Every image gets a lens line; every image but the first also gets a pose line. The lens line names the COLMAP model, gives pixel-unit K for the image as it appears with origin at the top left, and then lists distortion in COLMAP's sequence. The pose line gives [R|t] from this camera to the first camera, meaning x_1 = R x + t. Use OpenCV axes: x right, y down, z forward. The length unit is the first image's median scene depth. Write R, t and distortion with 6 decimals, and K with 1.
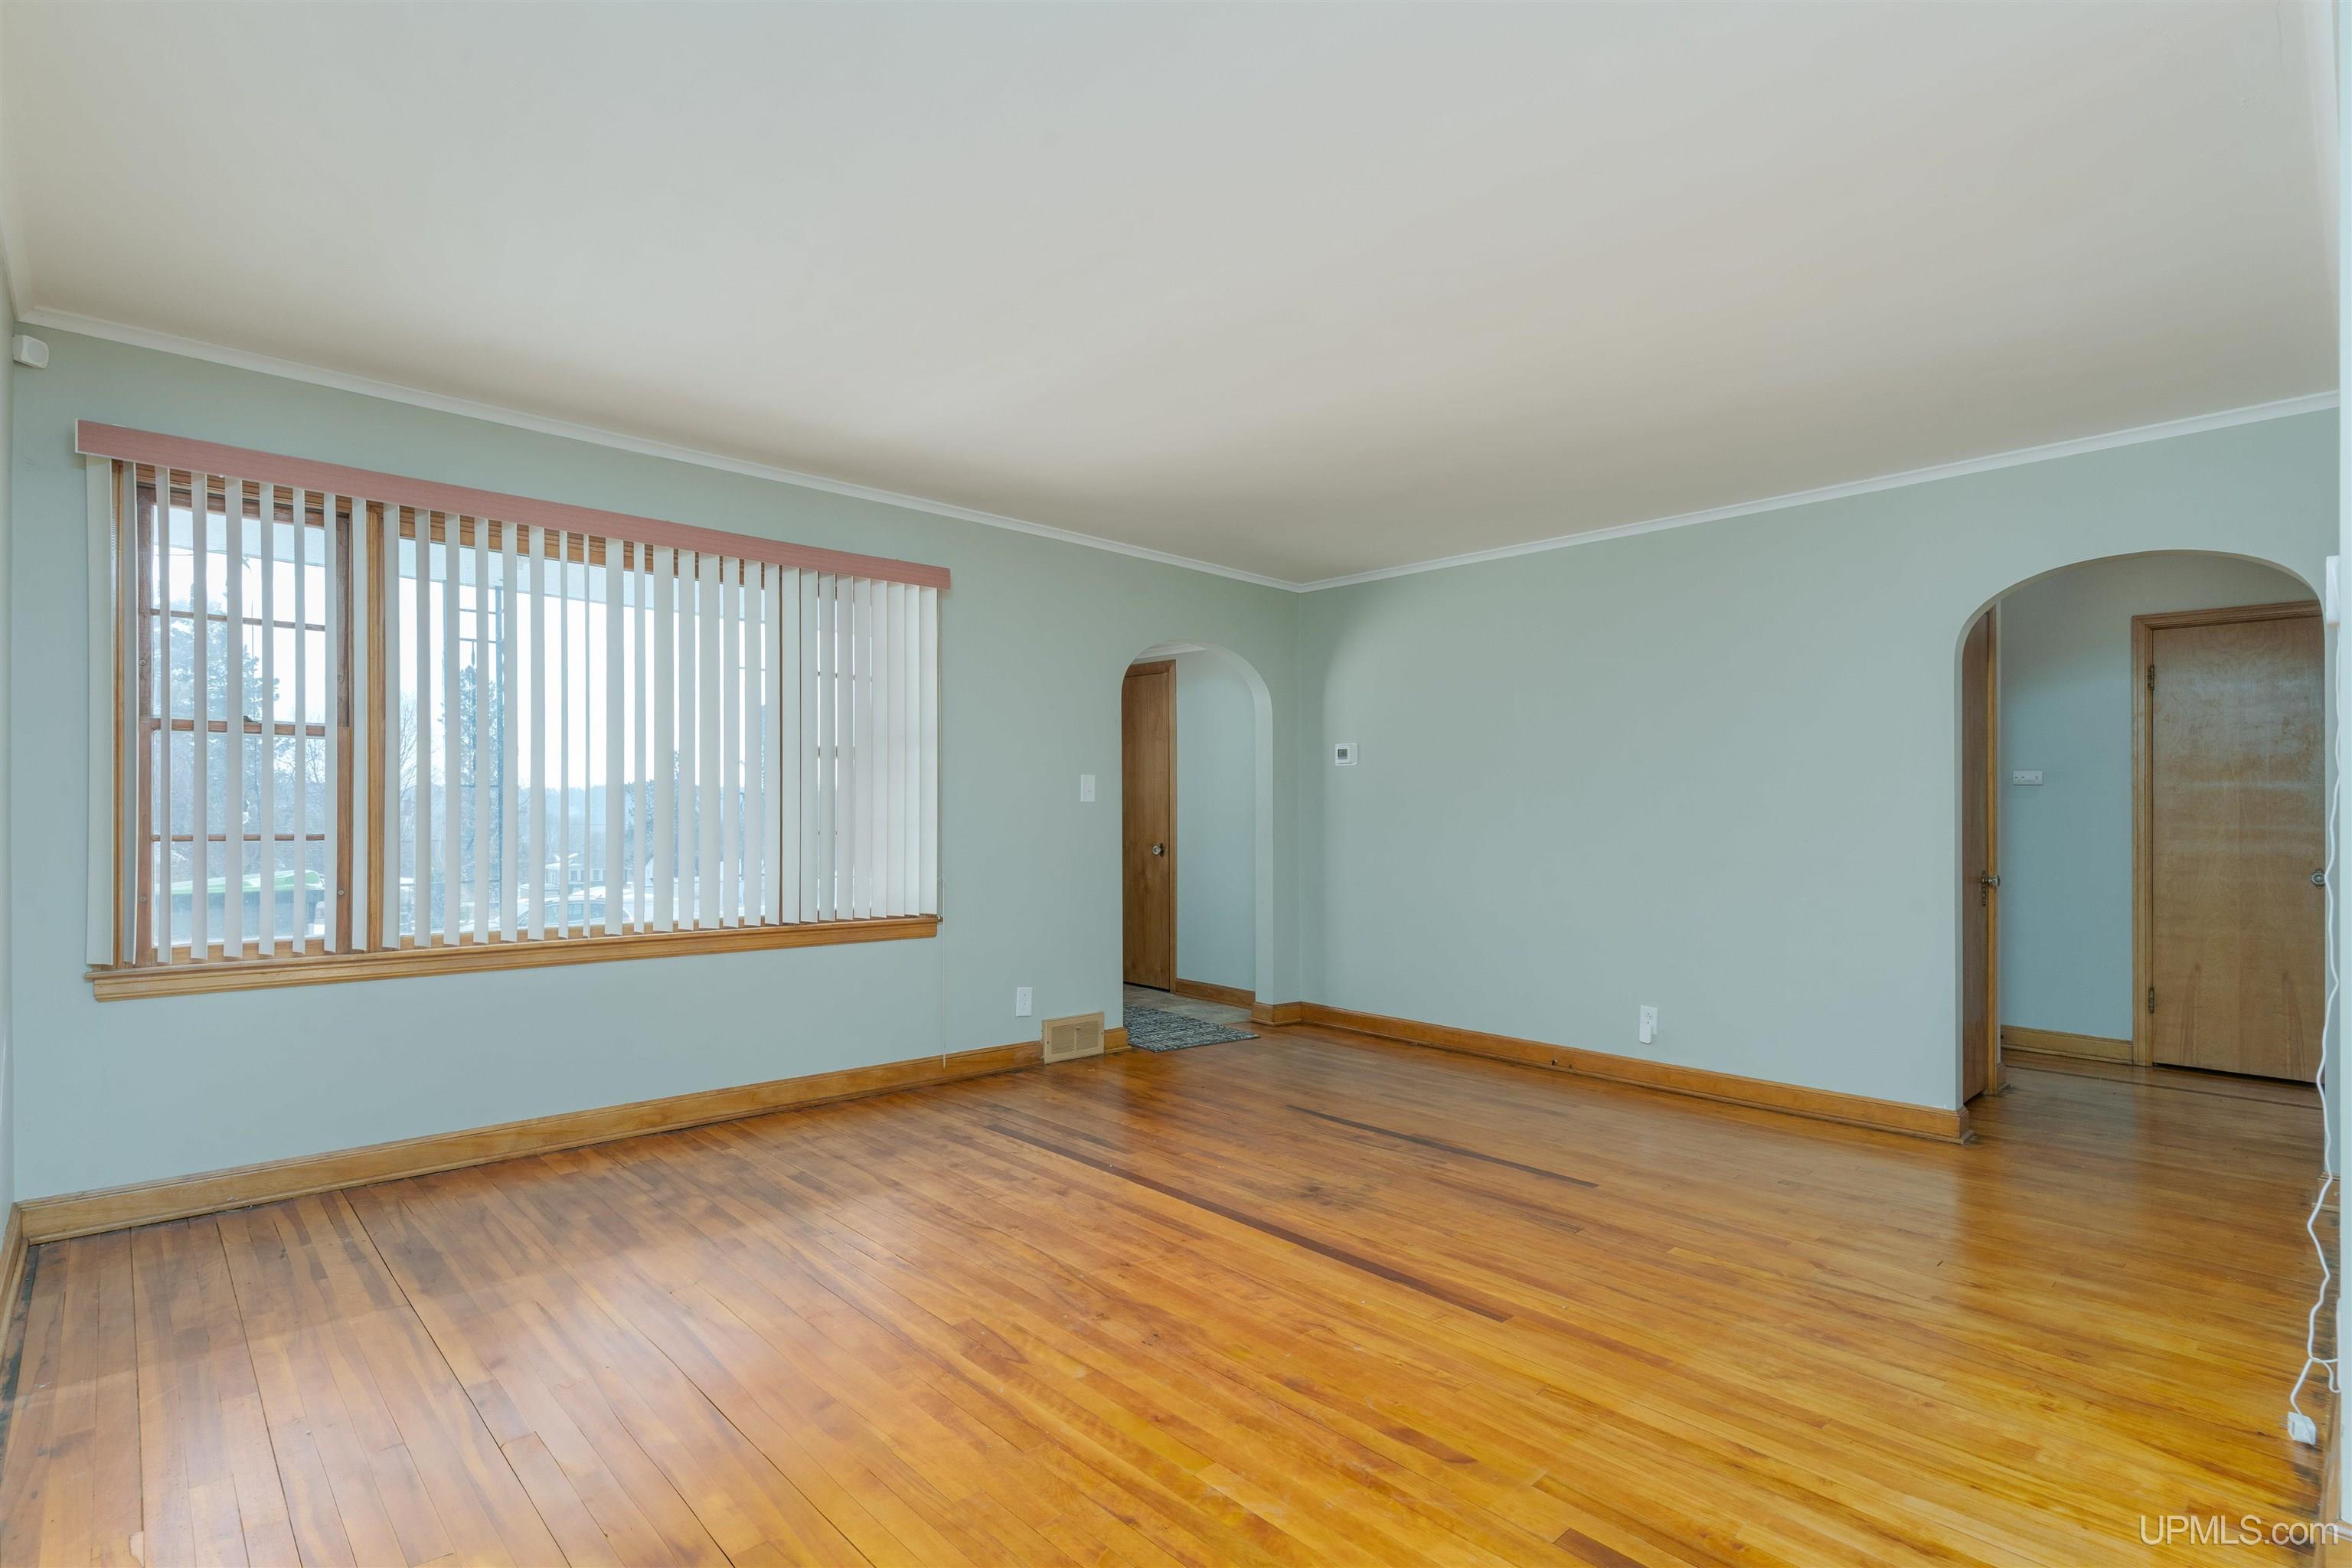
lens RADIAL K [[1125.8, 0, 1169.6], [0, 1125.8, 821.9], [0, 0, 1]] dist [0.006137, -0.000526]
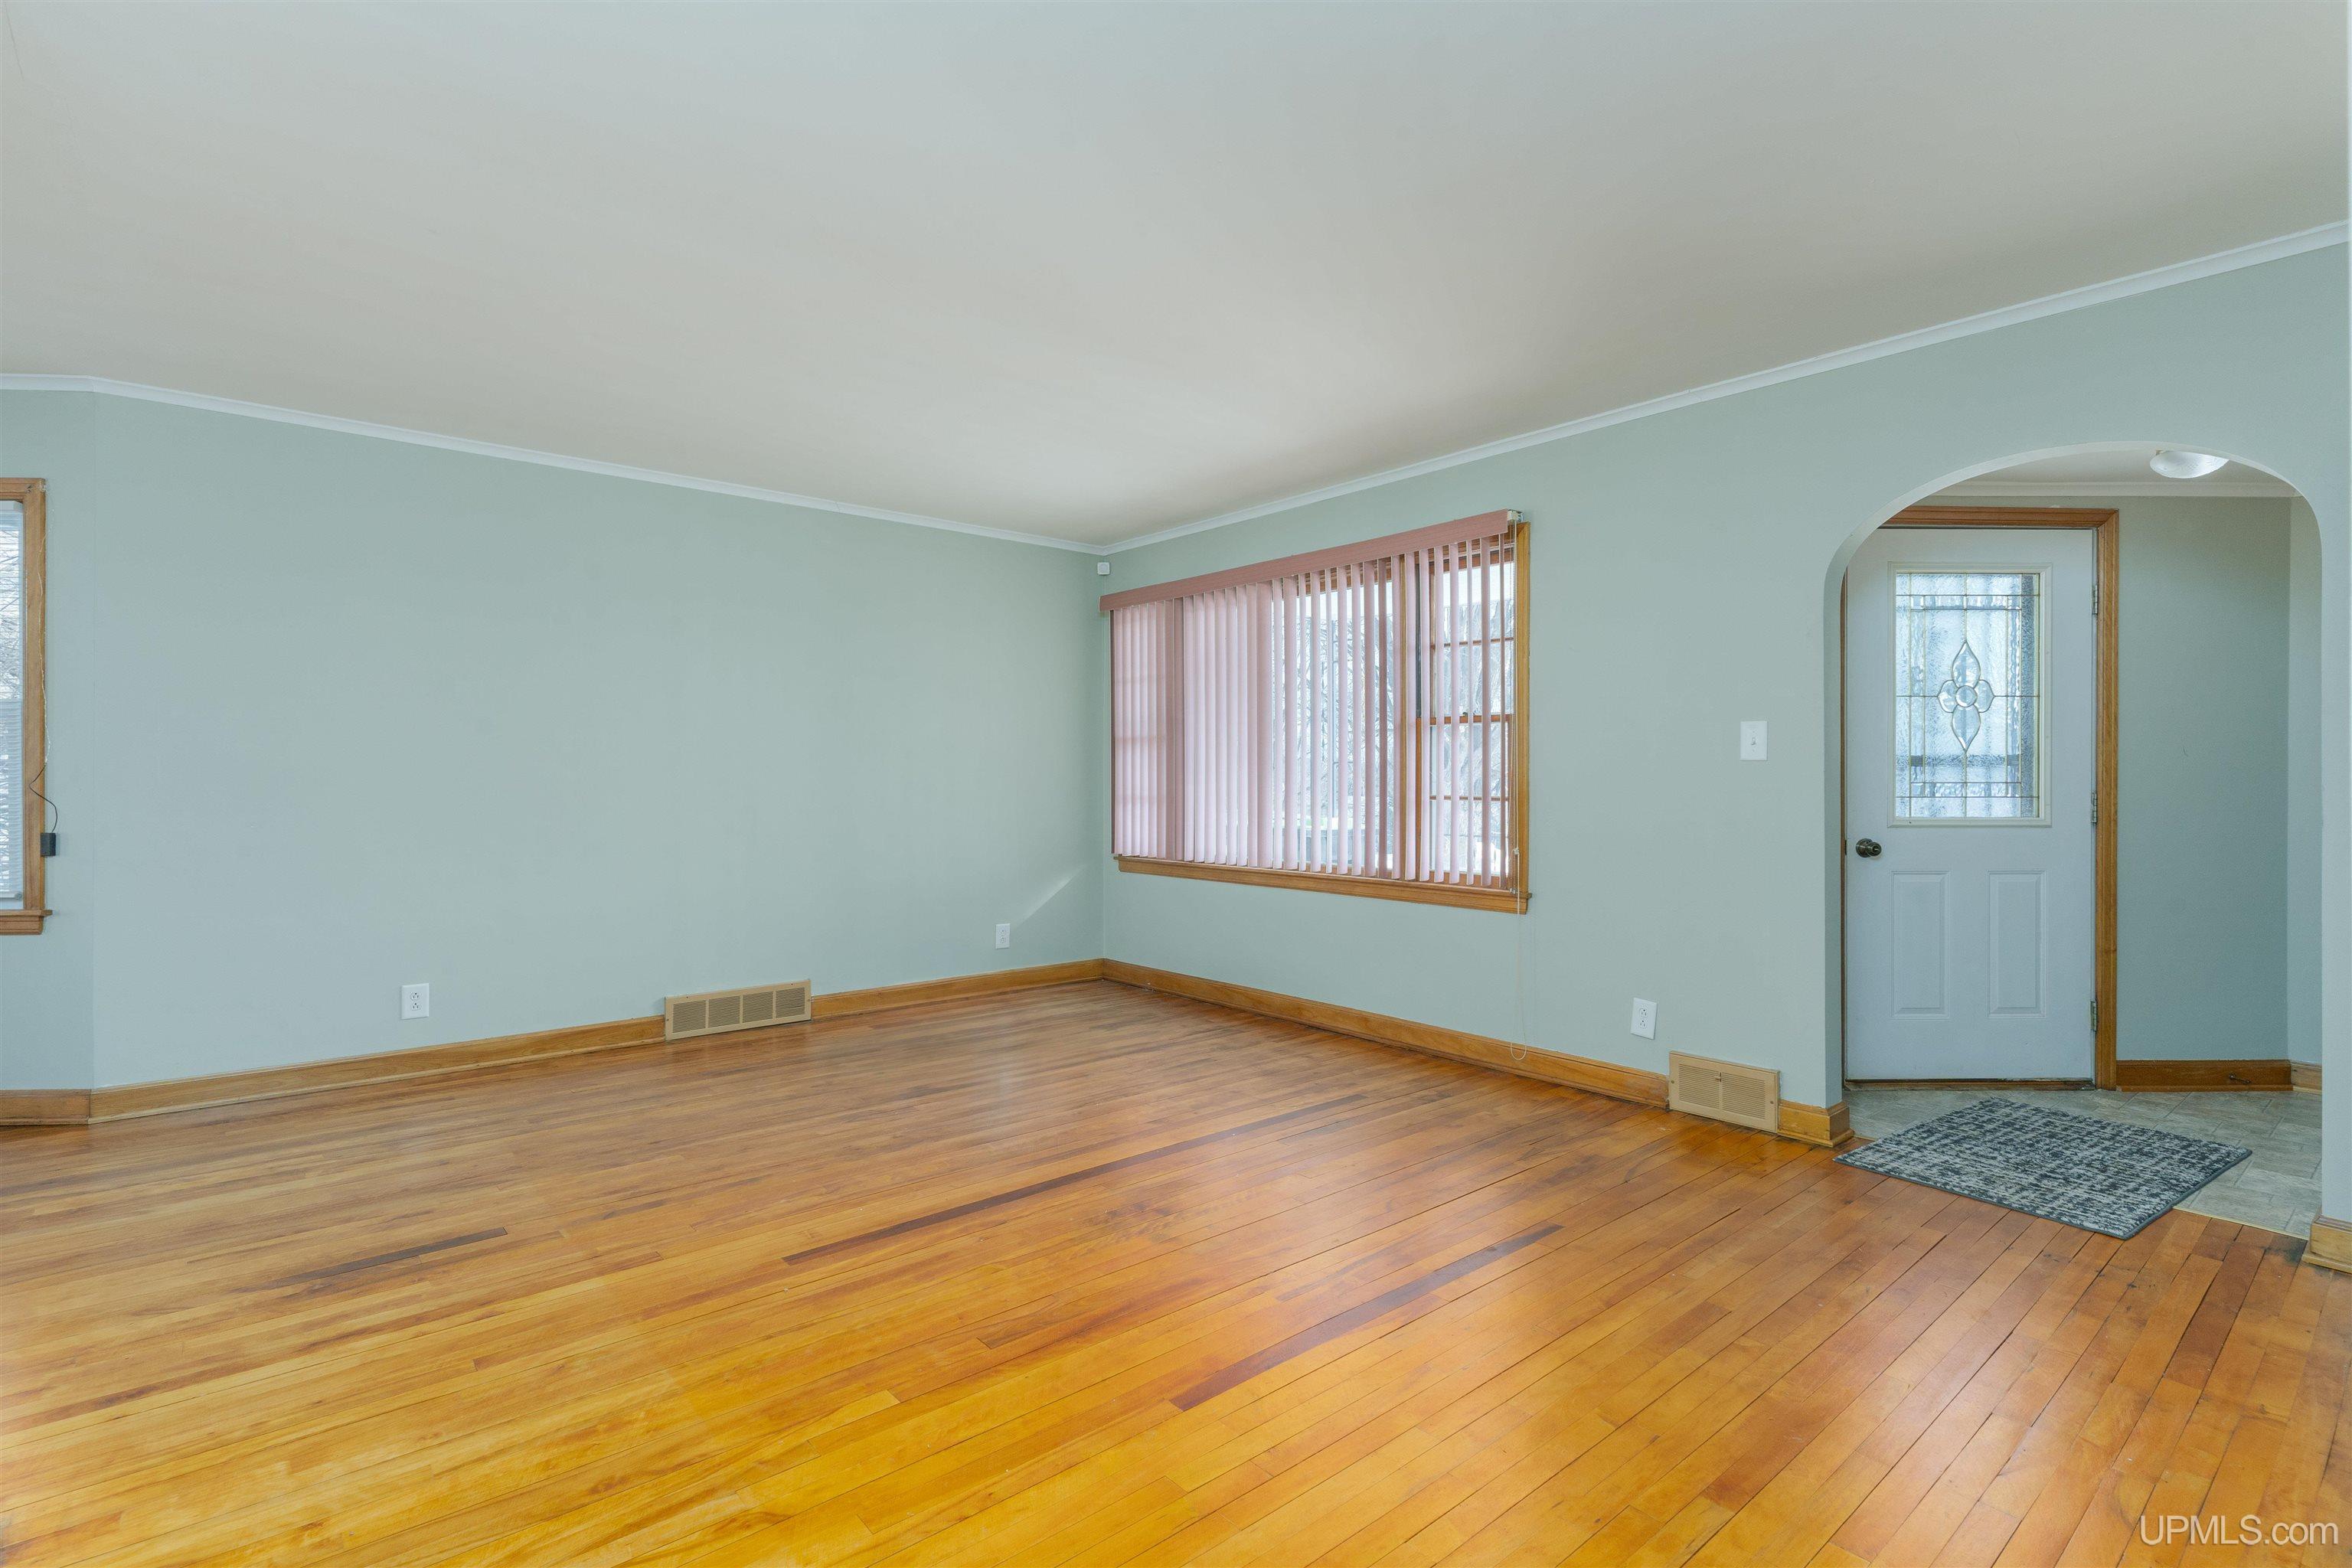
lens RADIAL K [[1125.8, 0, 1174.2], [0, 1125.8, 788.2], [0, 0, 1]] dist [0.006137, -0.000526]
pose [[-0.043814, 0.000525, -0.999040, 0.930013], [-0.008800, 0.999961, 0.000911, 0.002826], [0.999001, 0.008832, -0.043808, 0.987952]]
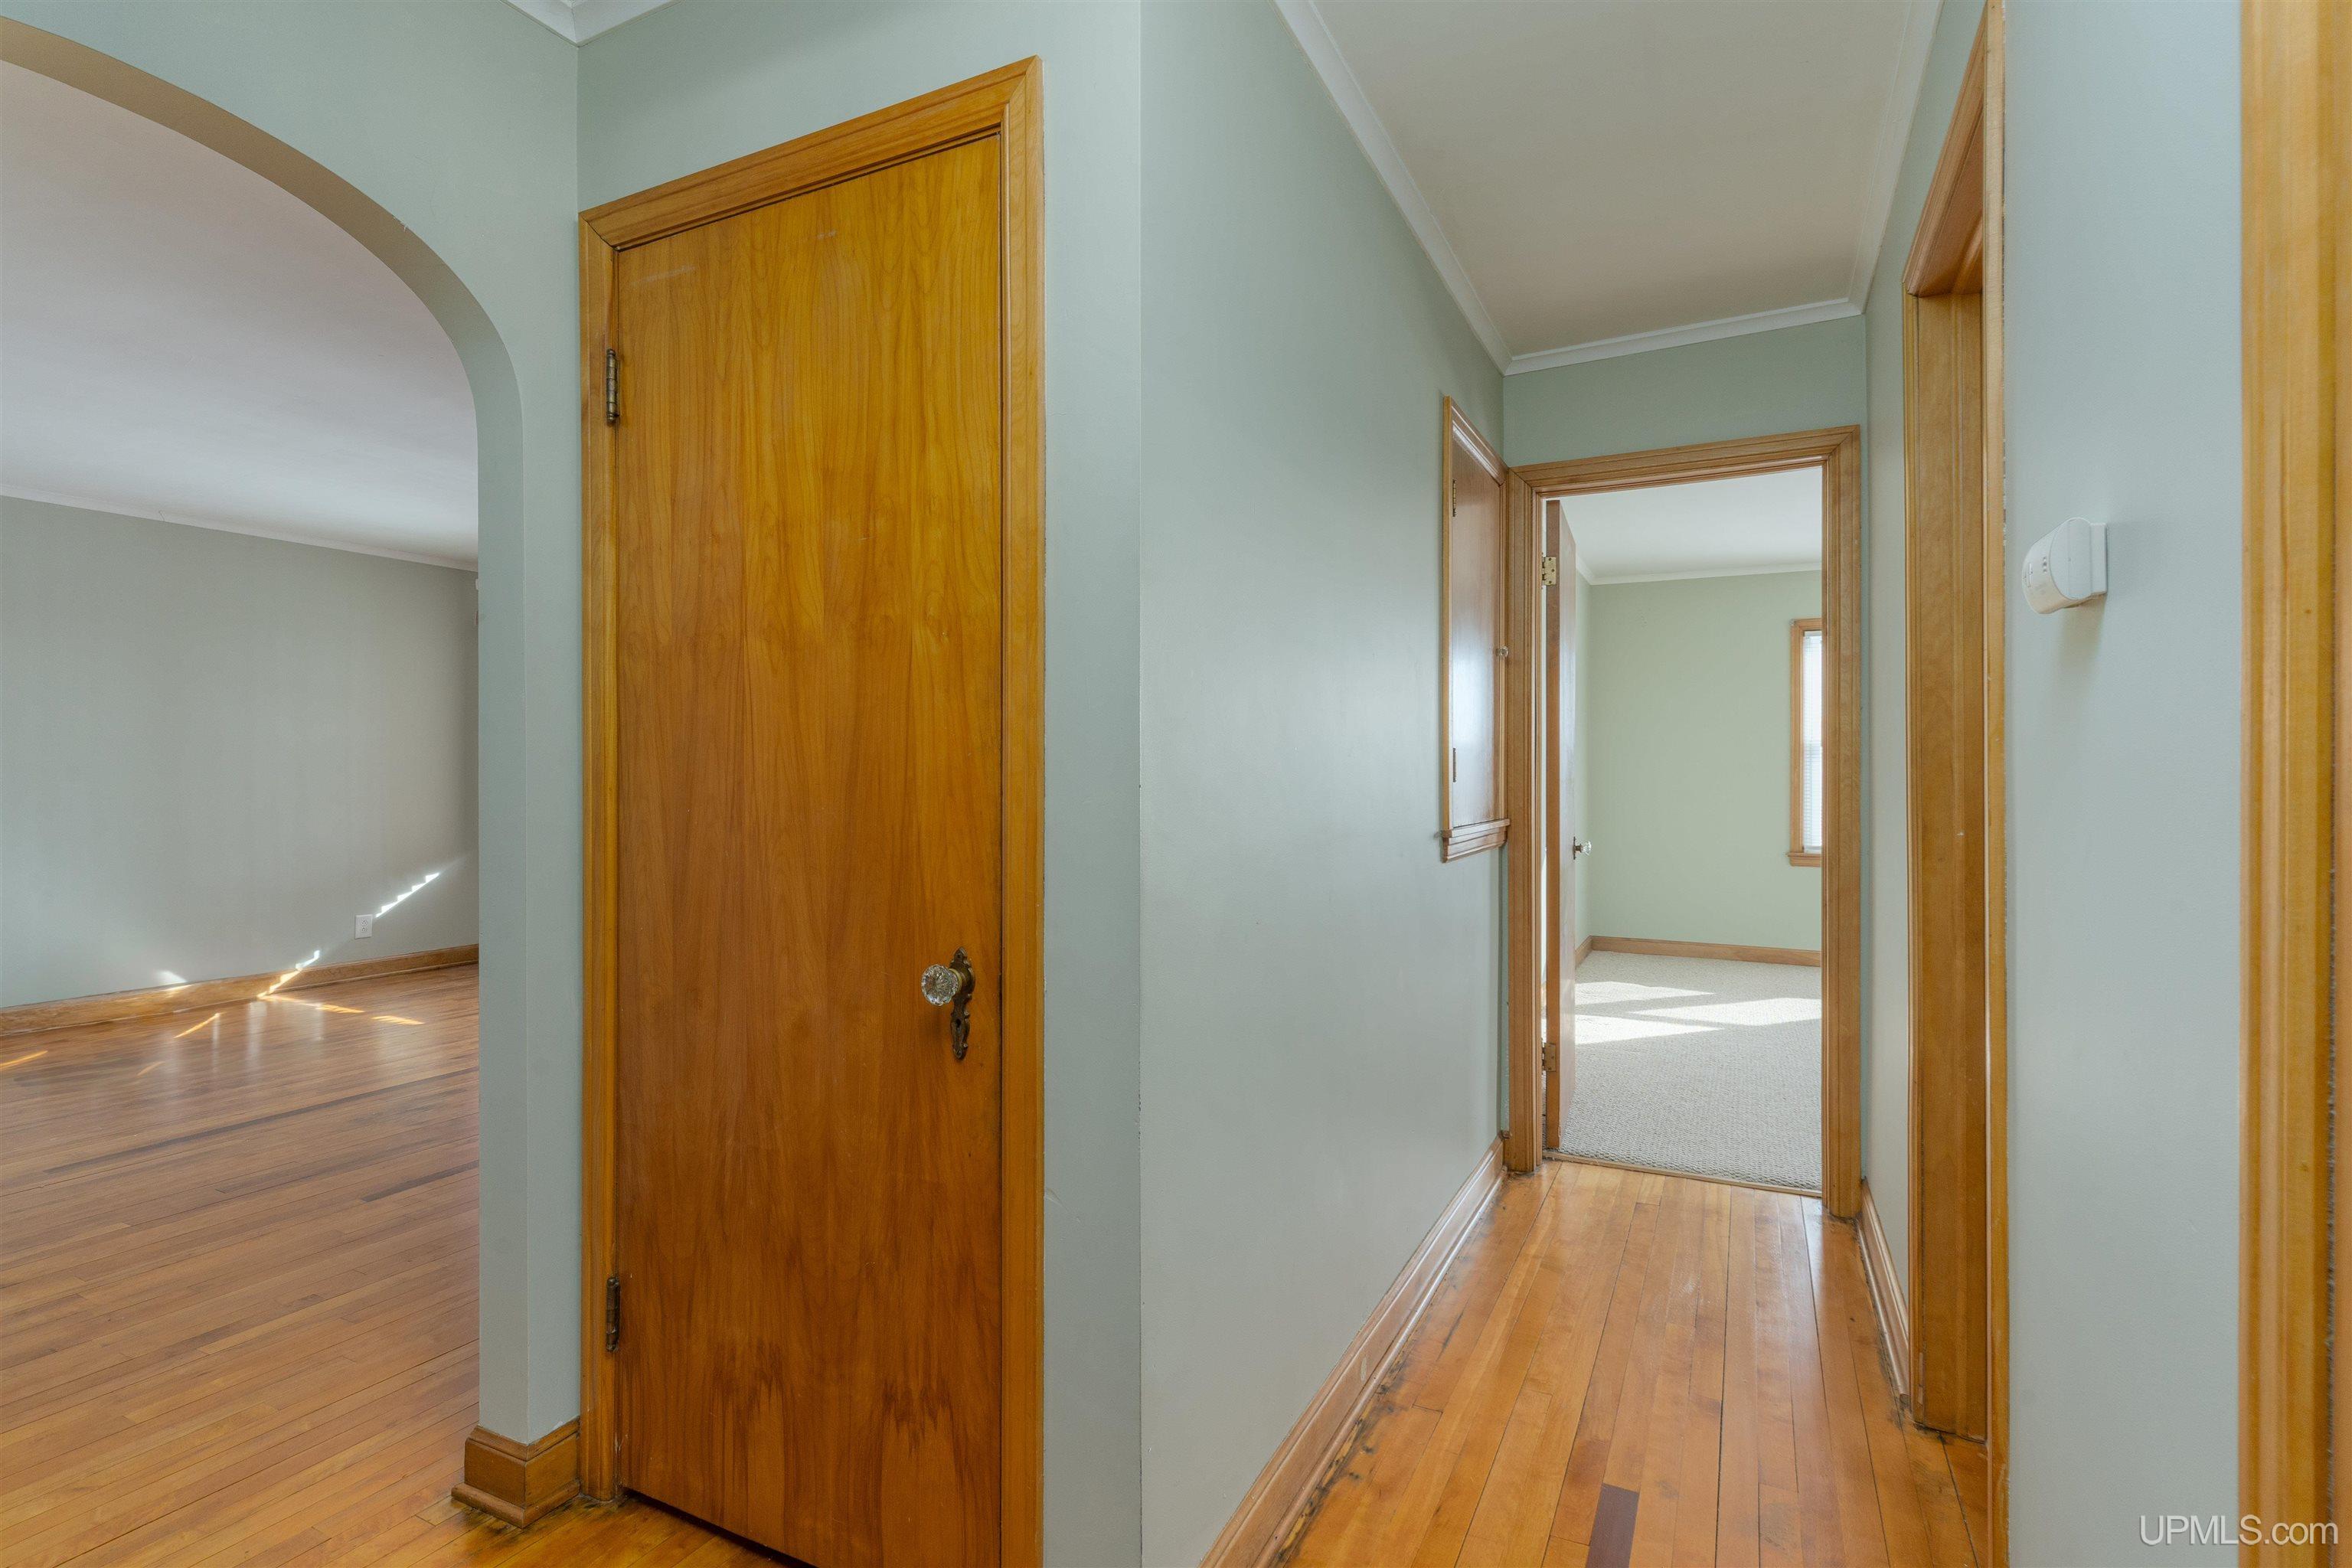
lens RADIAL K [[1125.8, 0, 1174.5], [0, 1125.8, 778.2], [0, 0, 1]] dist [0.006137, -0.000526]
pose [[0.344520, -0.003462, -0.938773, 1.379677], [-0.008331, 0.999943, -0.006745, -0.005760], [0.938742, 0.010145, 0.344471, 1.243809]]
